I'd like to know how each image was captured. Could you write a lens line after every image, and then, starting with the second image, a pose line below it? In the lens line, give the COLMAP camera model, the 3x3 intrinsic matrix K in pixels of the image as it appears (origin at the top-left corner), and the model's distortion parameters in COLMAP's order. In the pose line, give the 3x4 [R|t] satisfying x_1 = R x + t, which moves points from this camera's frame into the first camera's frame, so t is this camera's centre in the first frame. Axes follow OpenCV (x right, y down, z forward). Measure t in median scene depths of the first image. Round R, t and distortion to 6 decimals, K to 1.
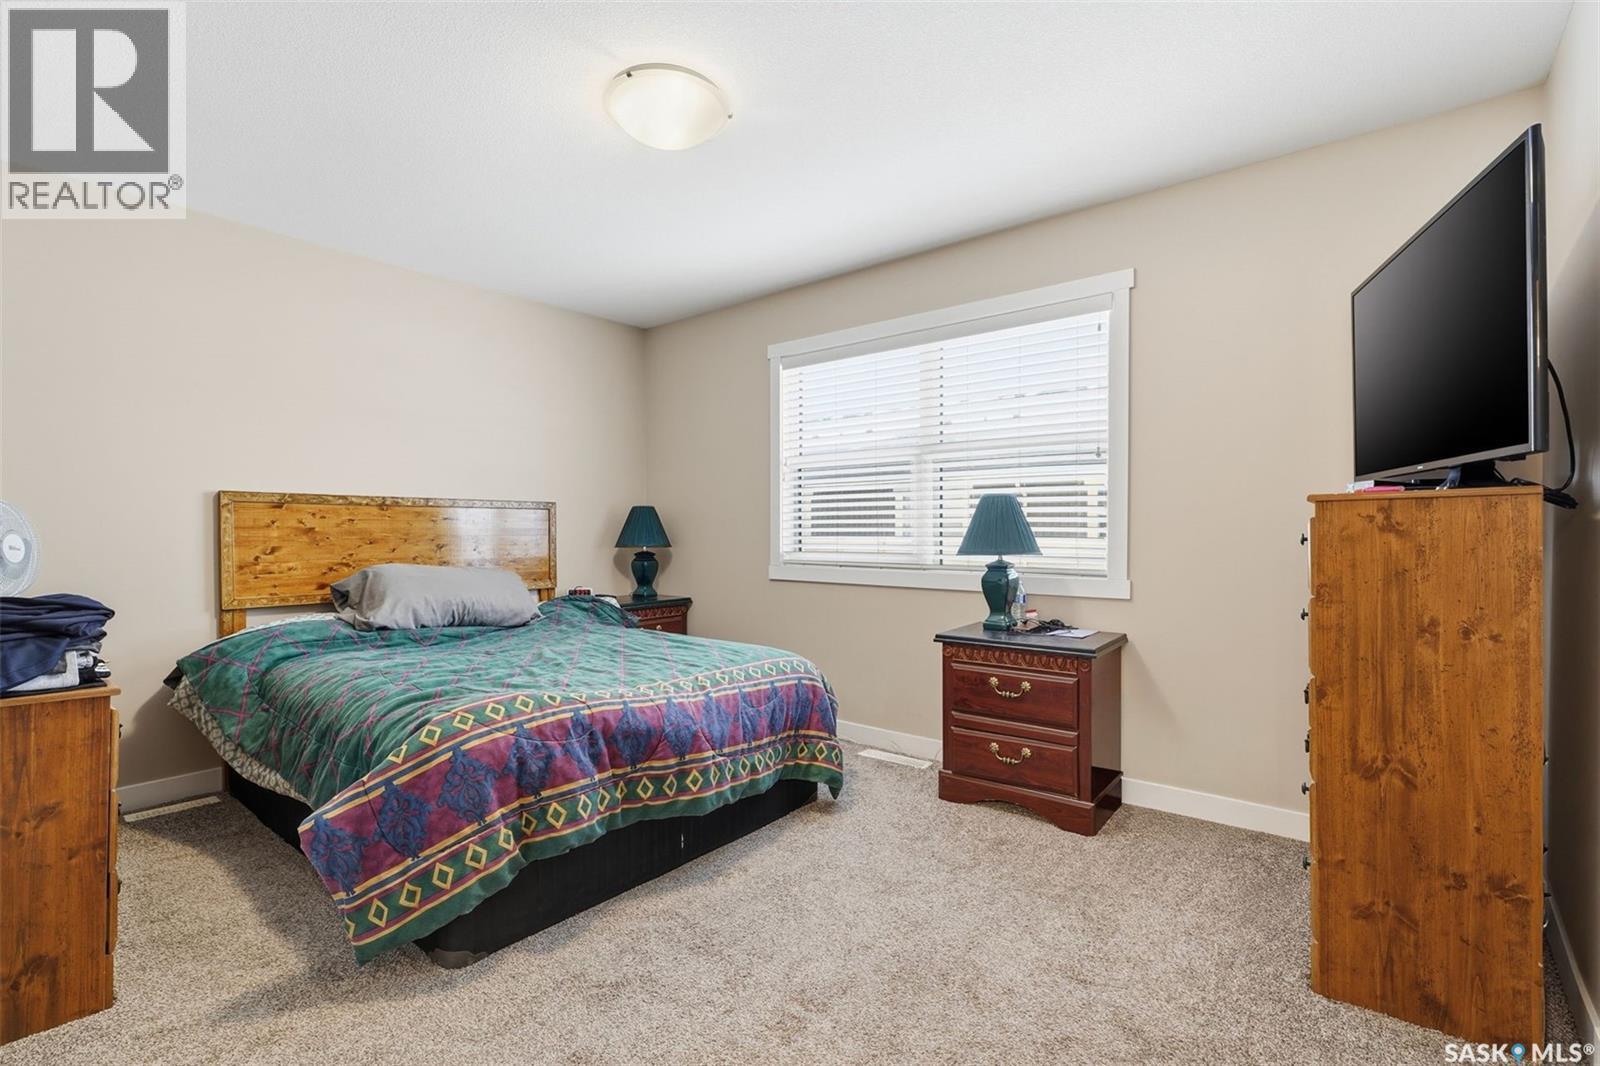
lens RADIAL K [[735.0, 0, 803.1], [0, 735.0, 538.0], [0, 0, 1]] dist [-0.014499, 0.010596]
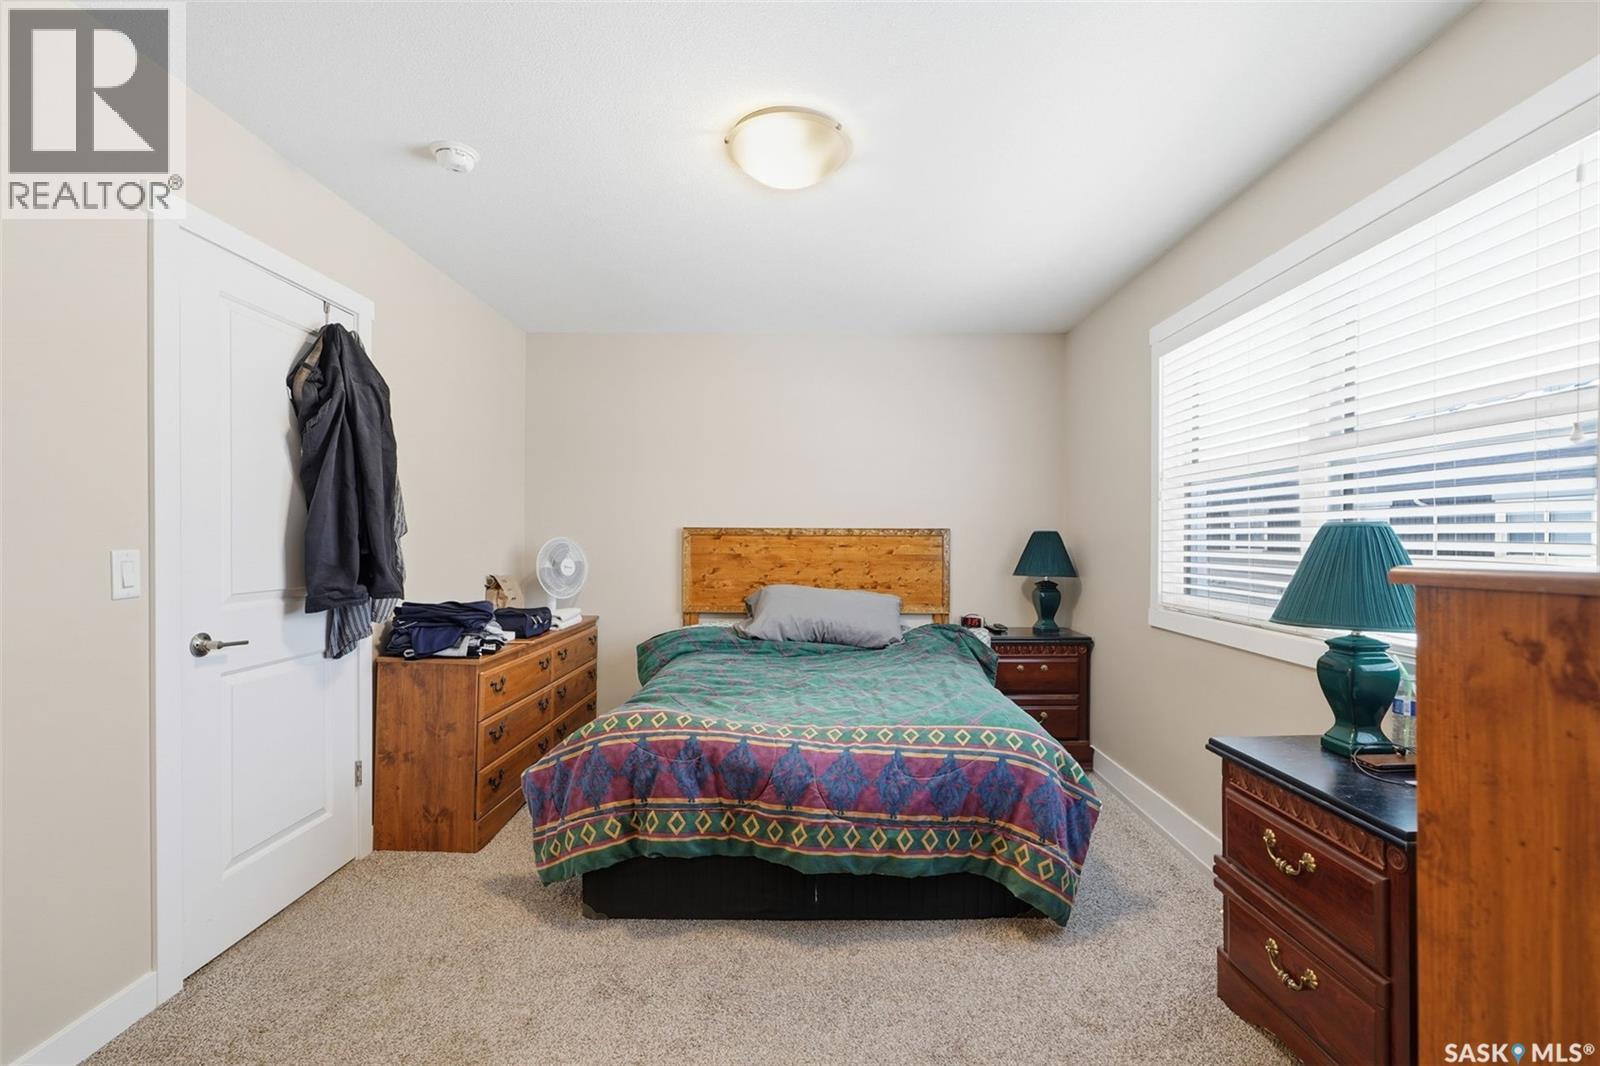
lens RADIAL K [[735.0, 0, 803.1], [0, 735.0, 538.0], [0, 0, 1]] dist [-0.014499, 0.010596]
pose [[0.628073, 0.002237, -0.778151, 0.553944], [-0.011217, 0.999918, -0.006180, -0.047842], [0.778073, 0.012610, 0.628047, 0.363612]]
